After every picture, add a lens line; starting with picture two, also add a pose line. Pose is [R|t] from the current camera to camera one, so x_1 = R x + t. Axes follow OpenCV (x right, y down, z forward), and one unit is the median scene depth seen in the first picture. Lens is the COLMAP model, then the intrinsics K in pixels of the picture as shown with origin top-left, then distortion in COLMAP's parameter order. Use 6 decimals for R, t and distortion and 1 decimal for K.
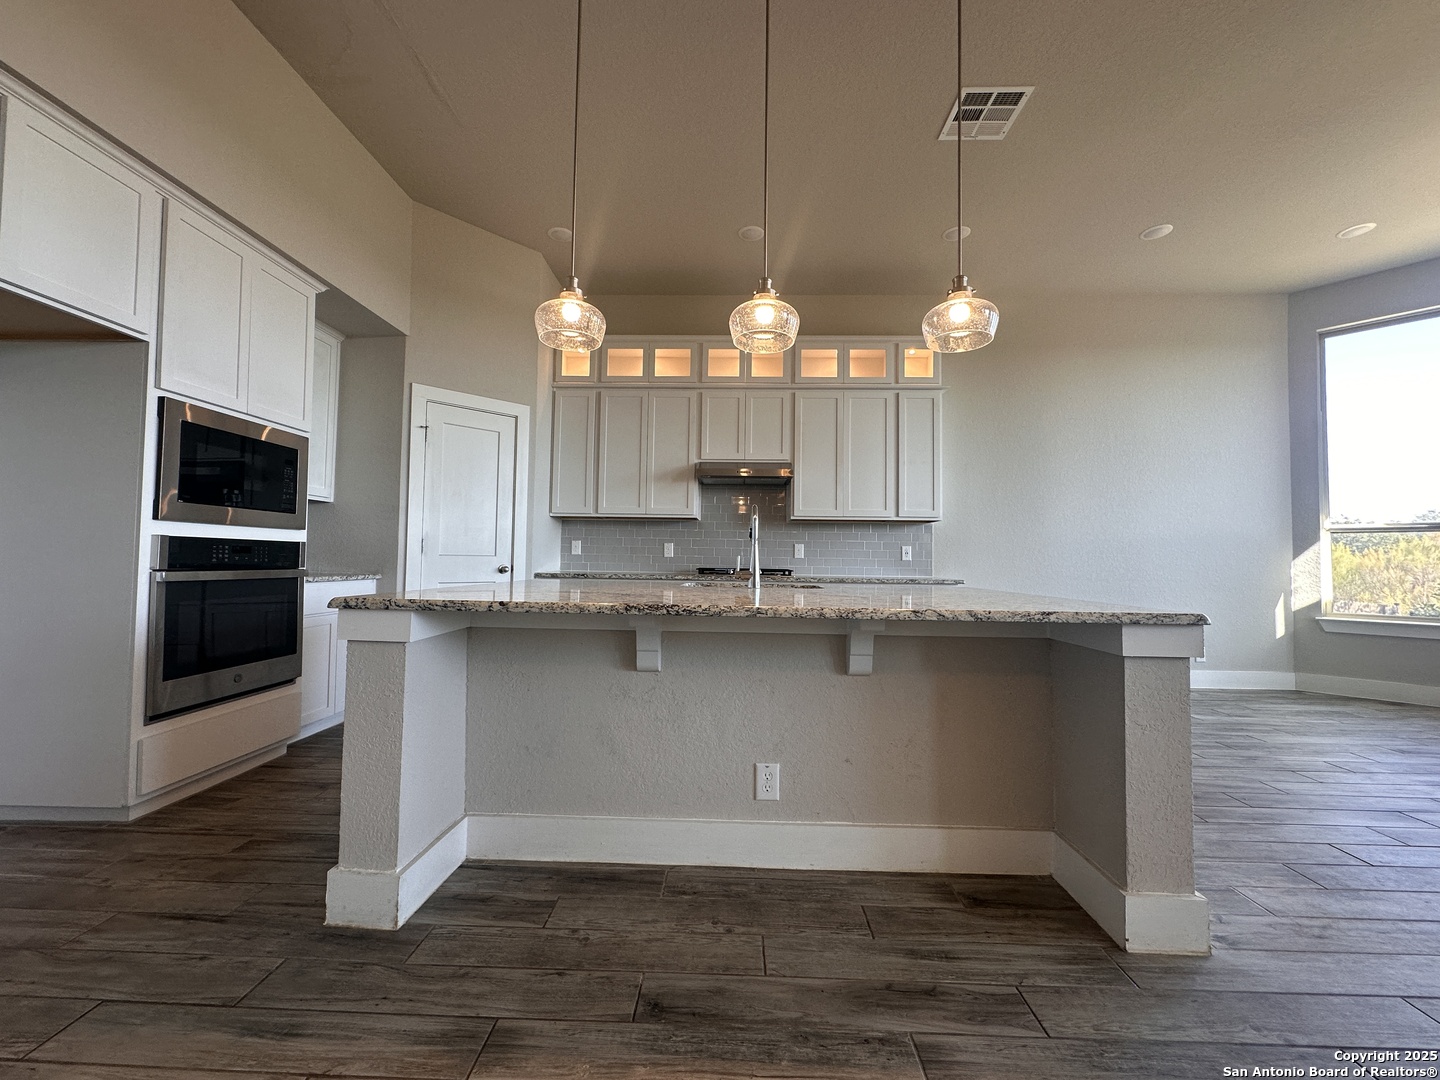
lens RADIAL K [[576.3, 0, 719.0], [0, 576.3, 537.3], [0, 0, 1]] dist [-0.002840, 0.000550]
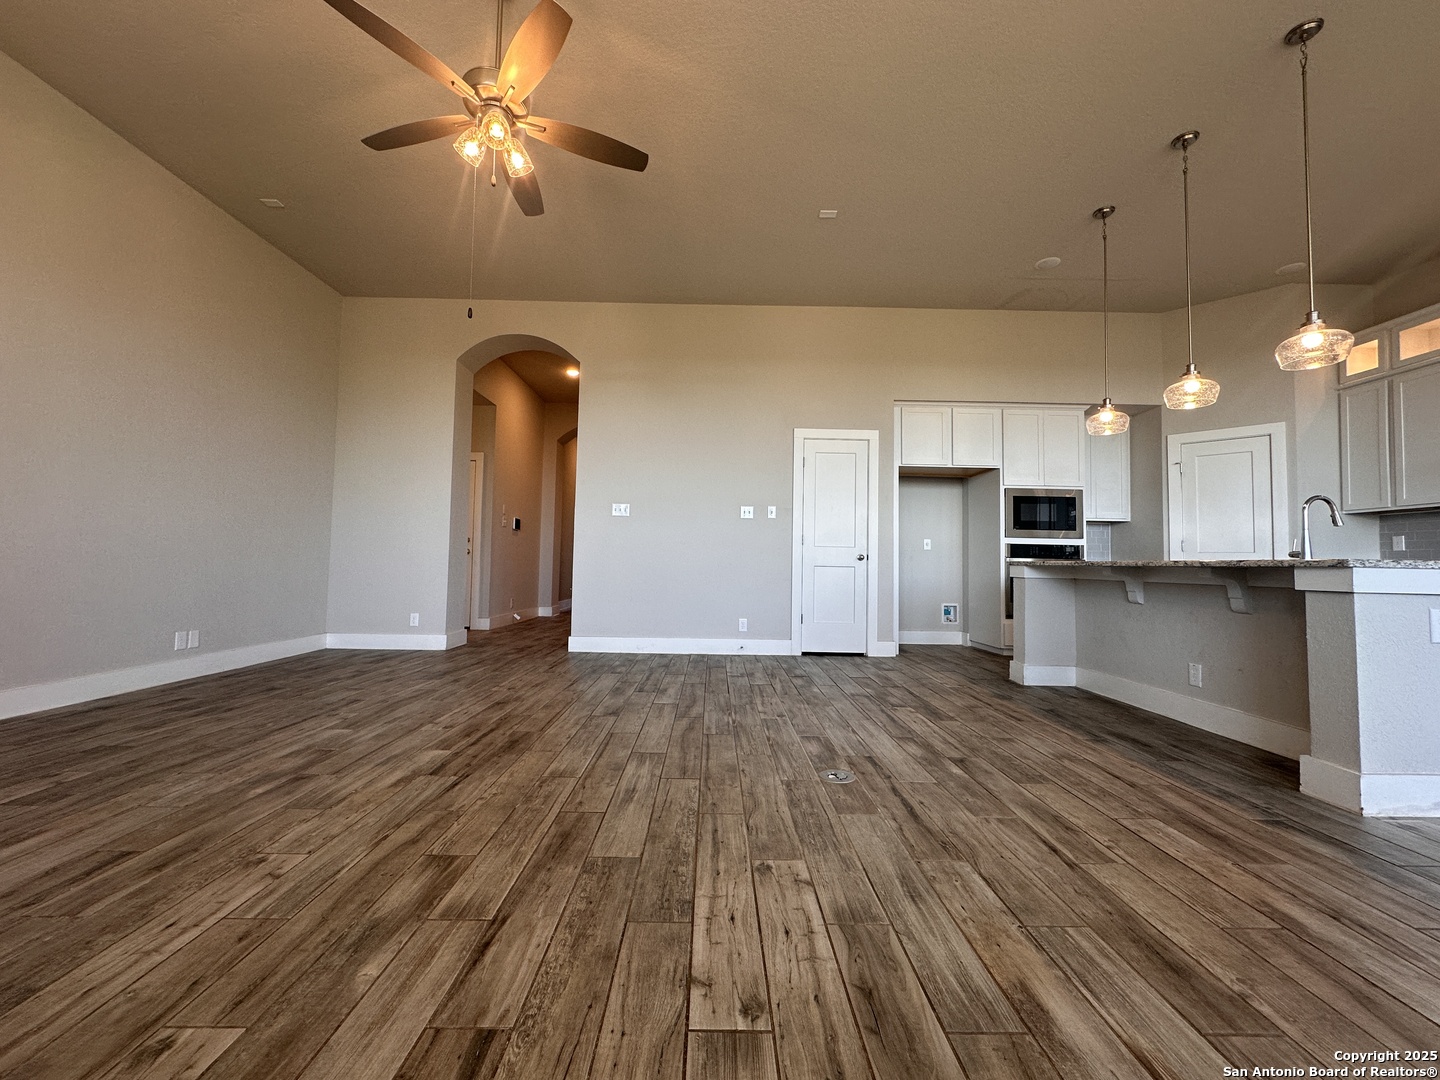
lens RADIAL K [[576.3, 0, 719.0], [0, 576.3, 537.3], [0, 0, 1]] dist [-0.002840, 0.000550]
pose [[0.037910, -0.060232, -0.997464, 0.710715], [0.020740, 0.998014, -0.059477, 0.044772], [0.999066, -0.018433, 0.039084, -0.168019]]
